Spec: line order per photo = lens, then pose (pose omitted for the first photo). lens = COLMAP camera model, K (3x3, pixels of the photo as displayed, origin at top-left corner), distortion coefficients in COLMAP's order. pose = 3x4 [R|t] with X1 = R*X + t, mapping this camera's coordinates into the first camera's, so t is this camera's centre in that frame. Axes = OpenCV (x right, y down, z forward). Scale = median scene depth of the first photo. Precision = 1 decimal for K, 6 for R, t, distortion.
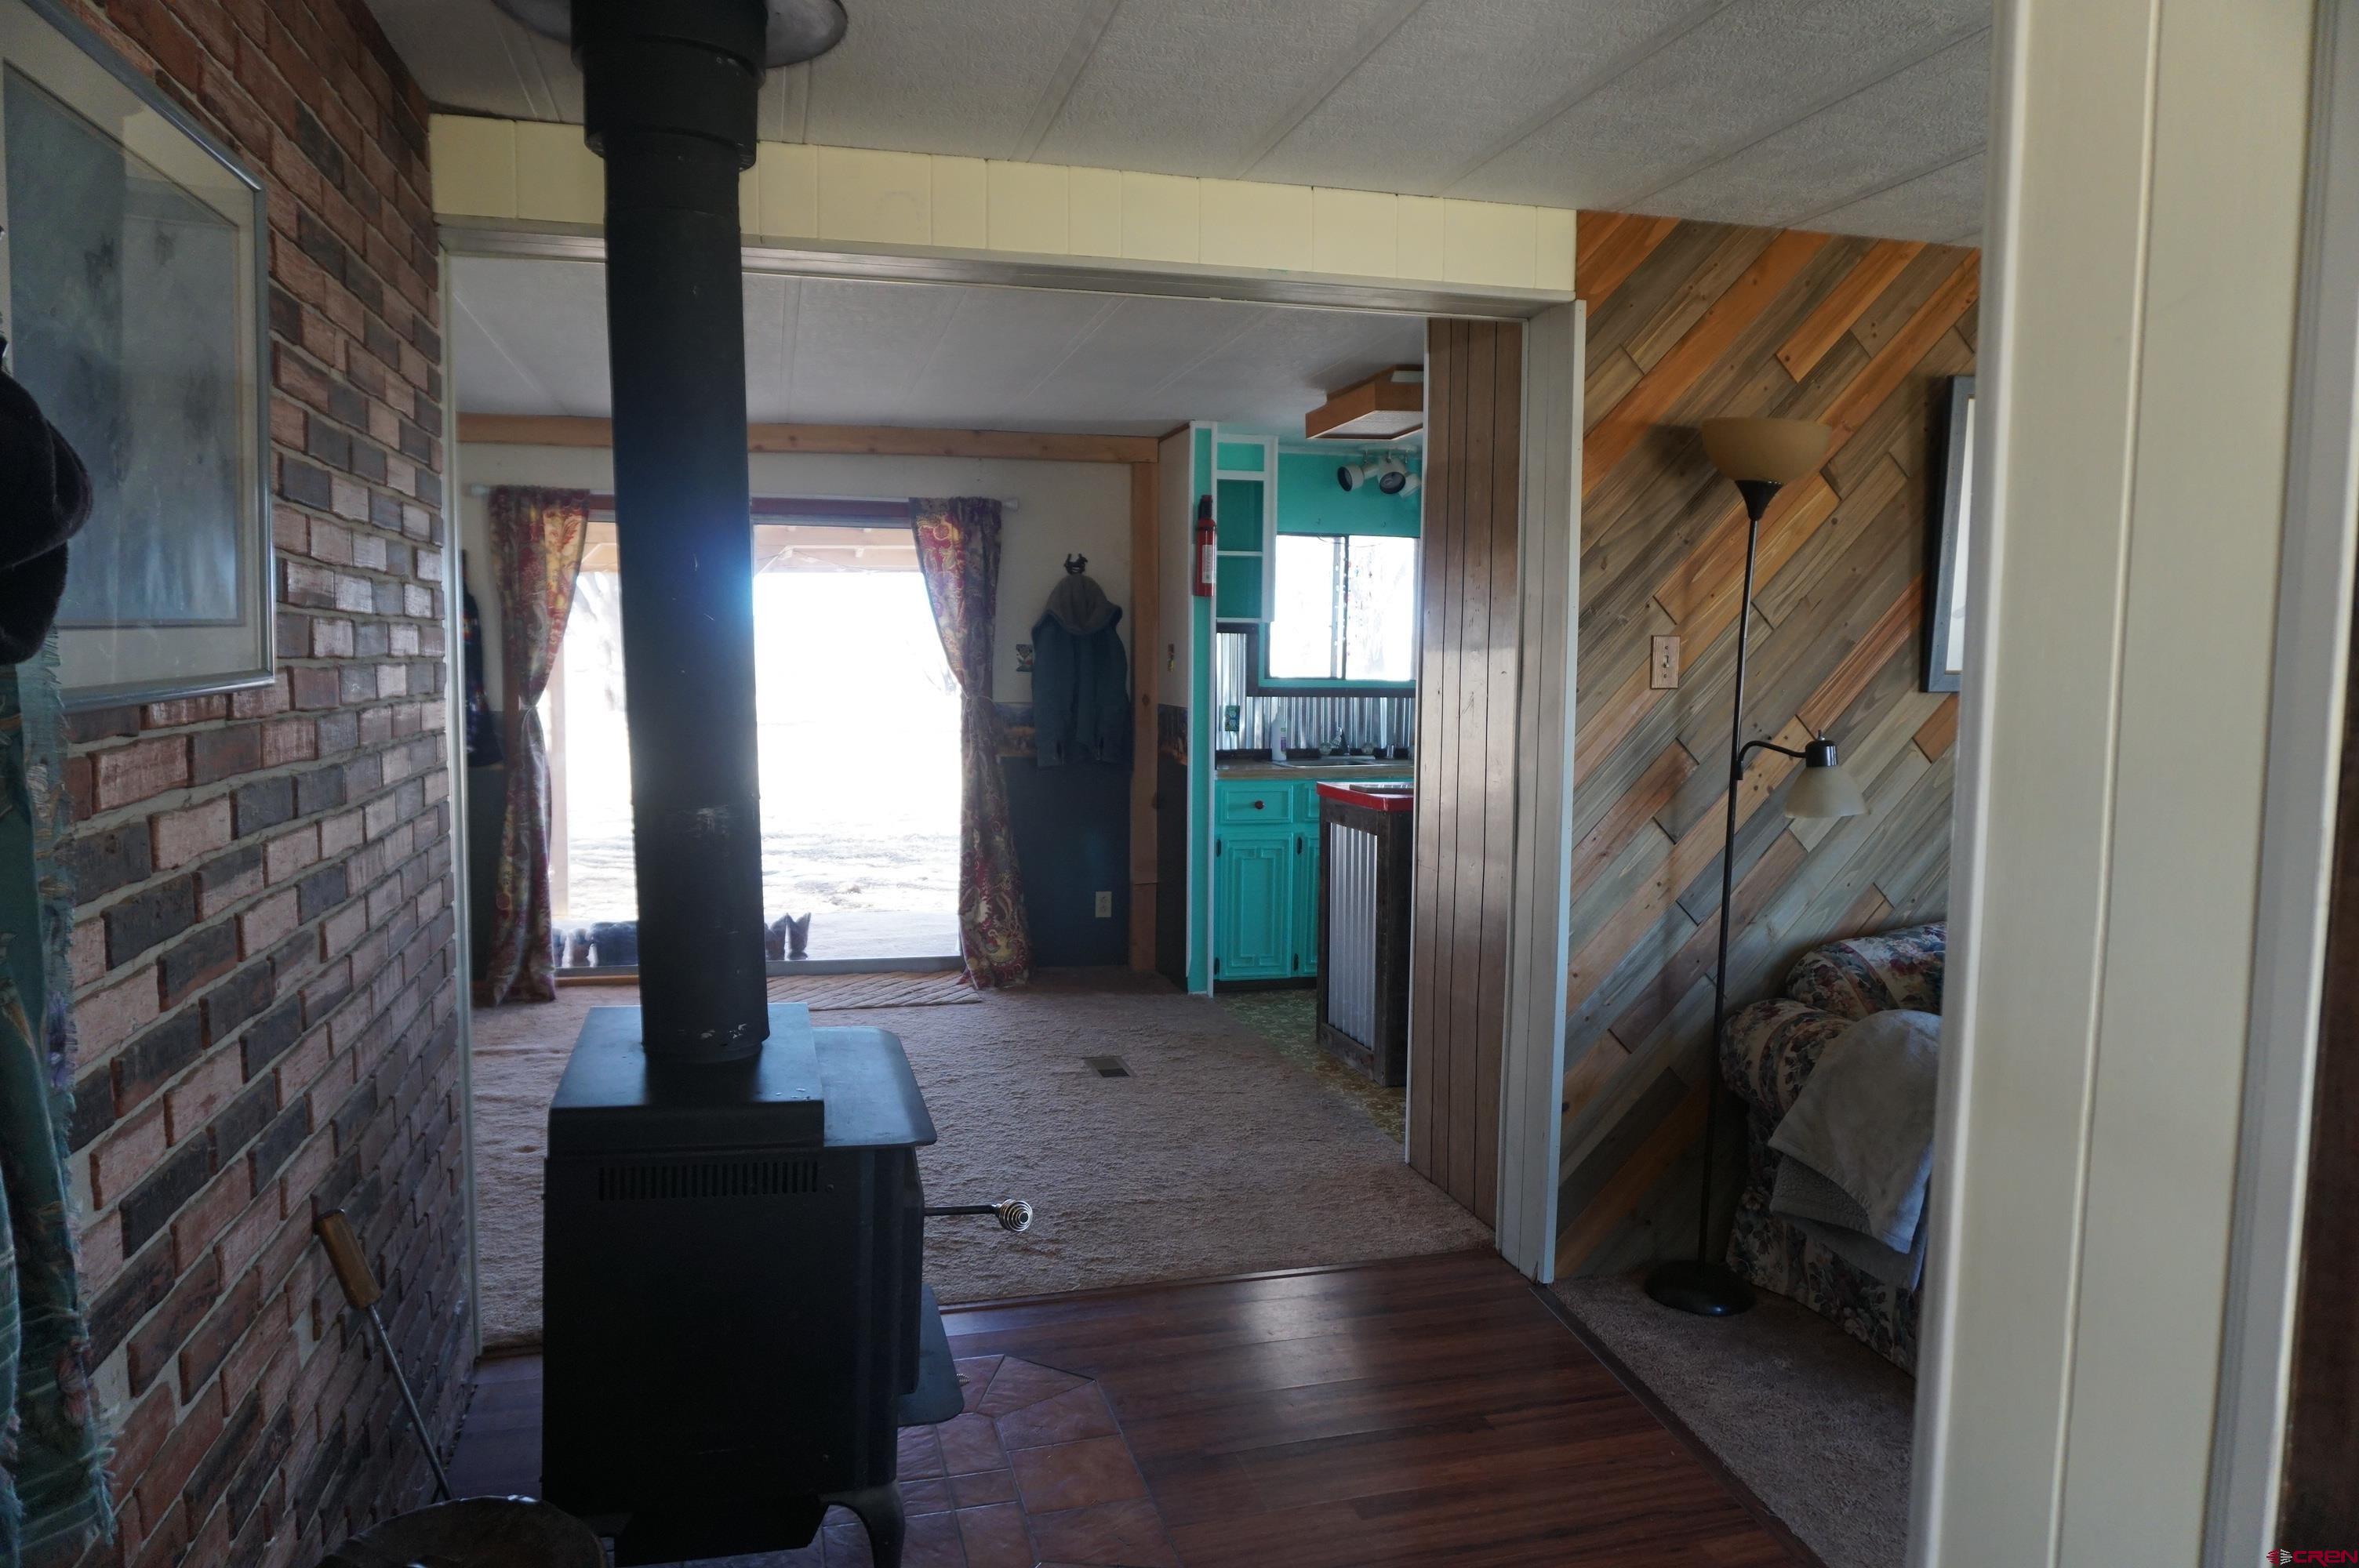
lens RADIAL K [[1568.3, 0, 1179.5], [0, 1568.3, 784.0], [0, 0, 1]] dist [-0.063209, 0.041939]
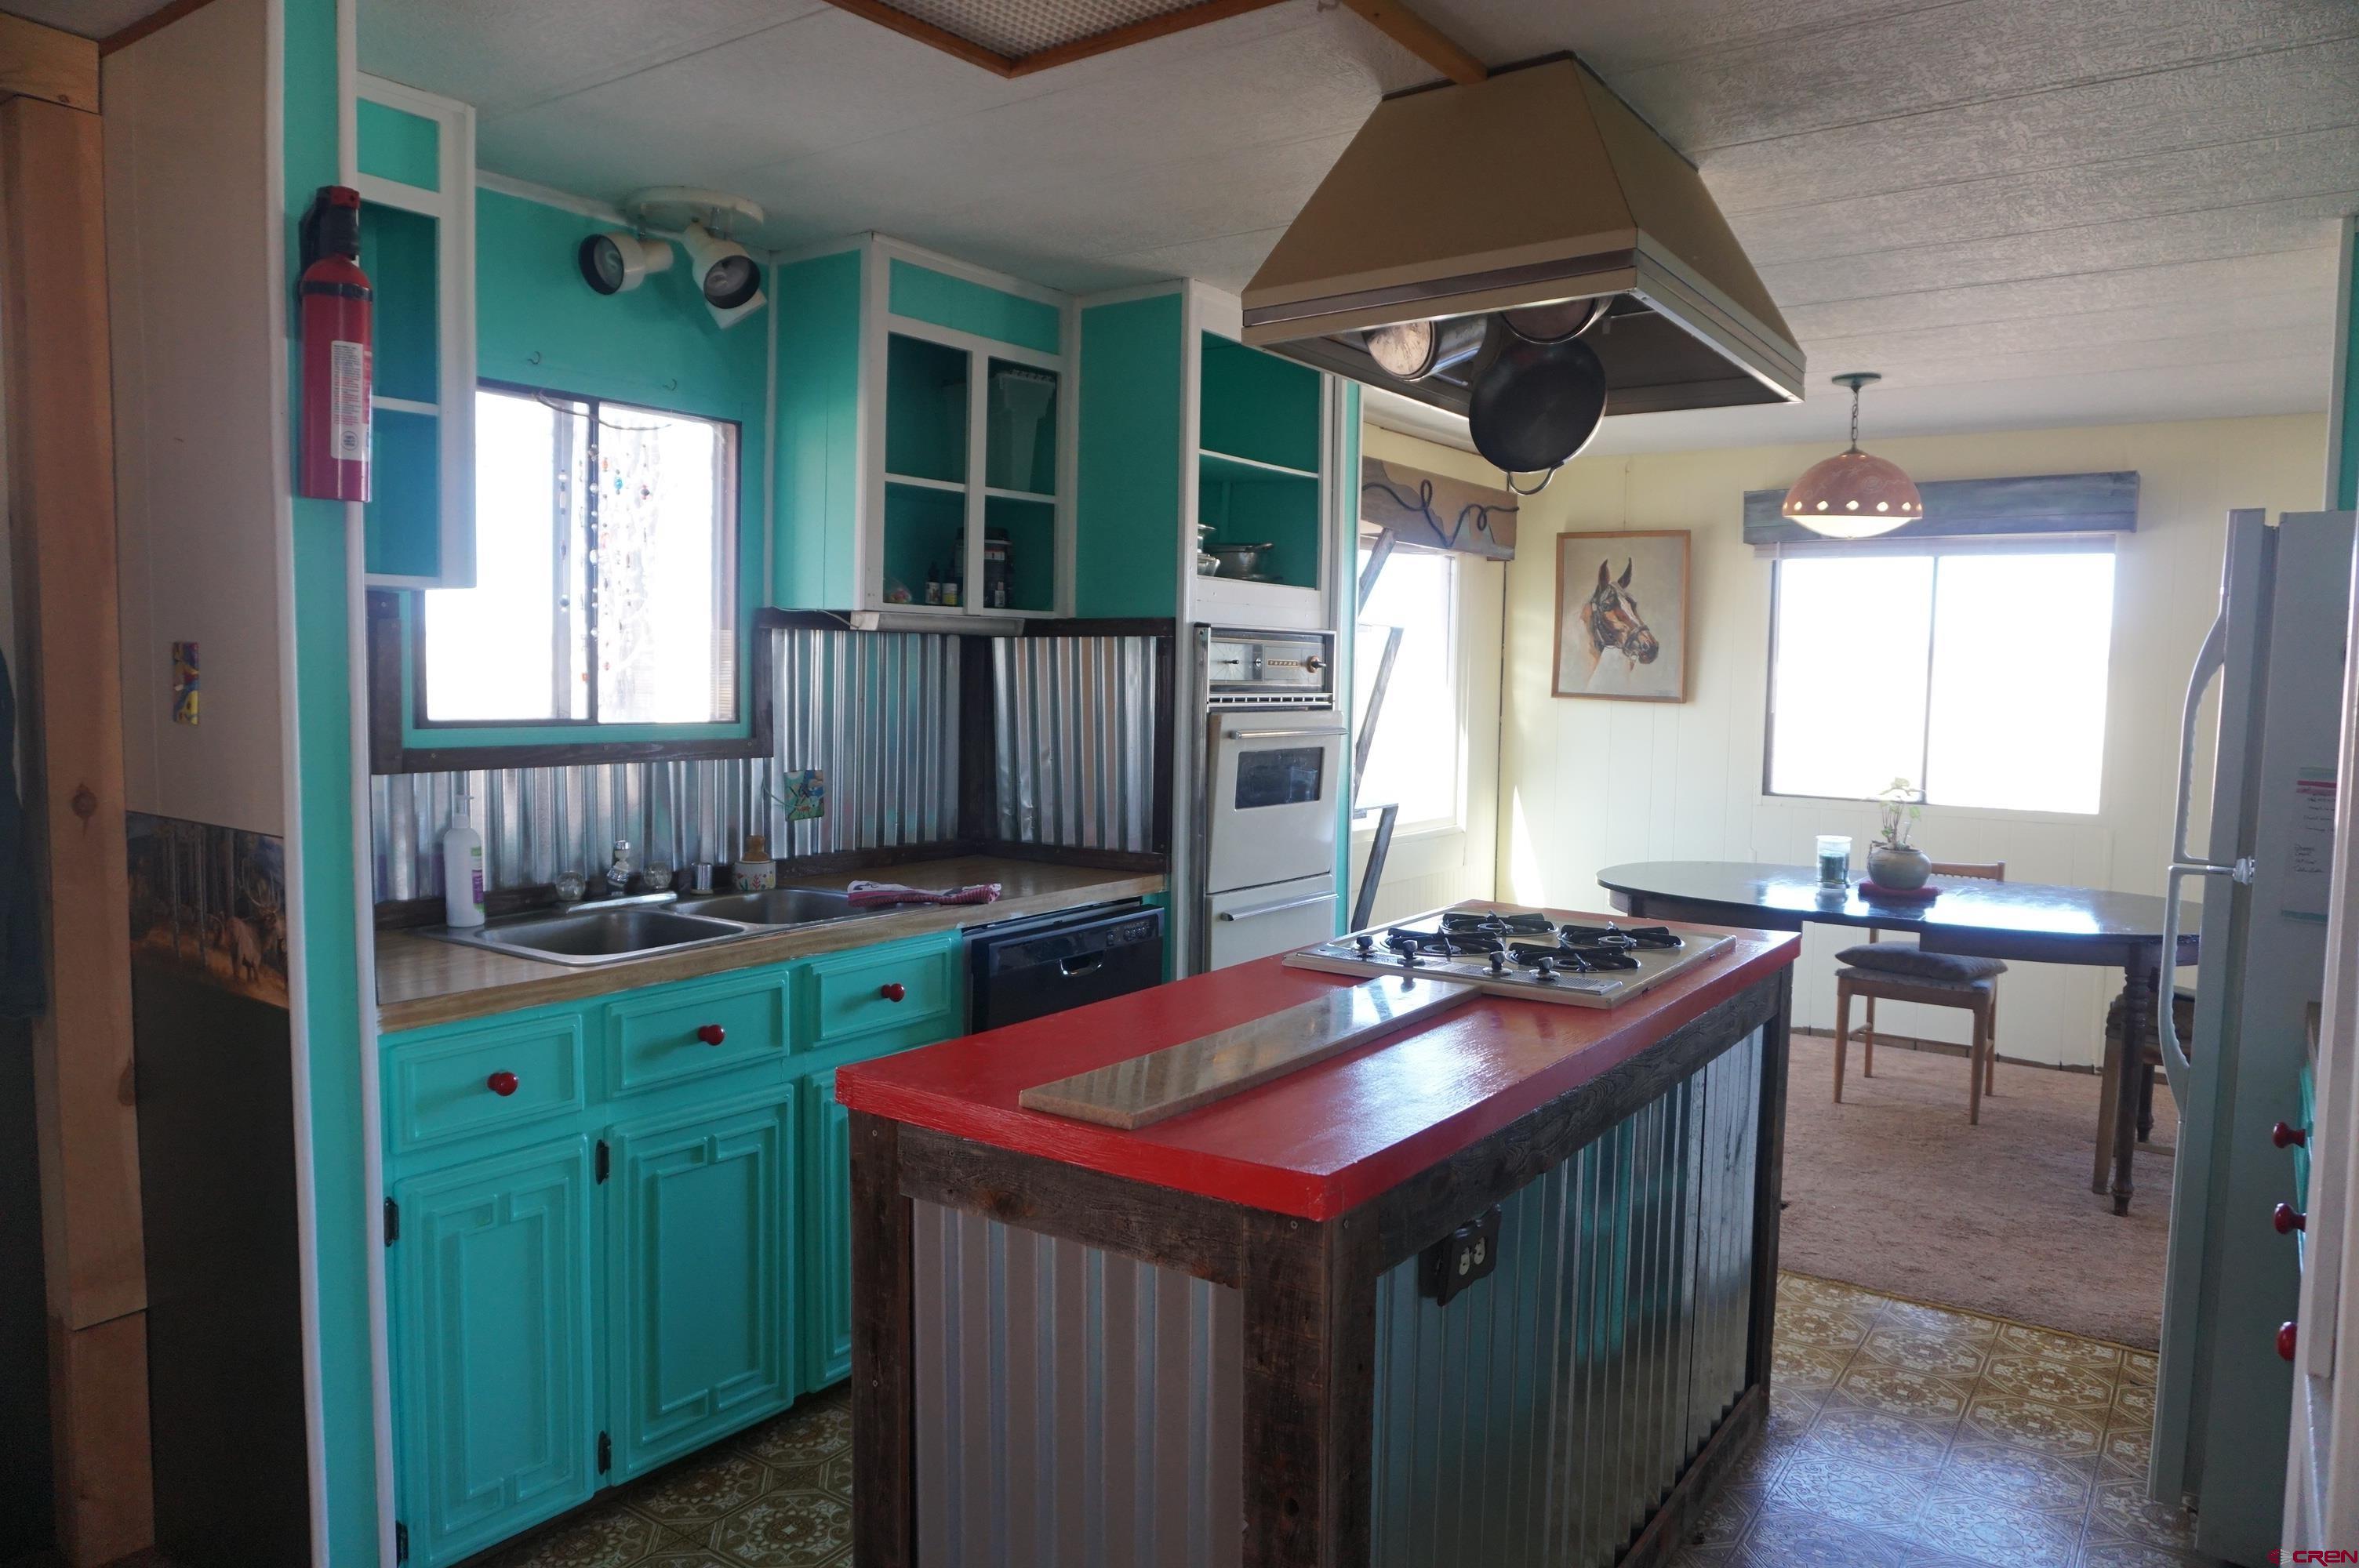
lens RADIAL K [[1547.5, 0, 1179.5], [0, 1547.5, 784.0], [0, 0, 1]] dist [-0.016587, 0.002056]
pose [[0.769033, -0.046253, 0.637533, -0.053079], [0.042859, 0.998865, 0.020769, -0.055598], [-0.637770, 0.011352, 0.770143, 0.597475]]
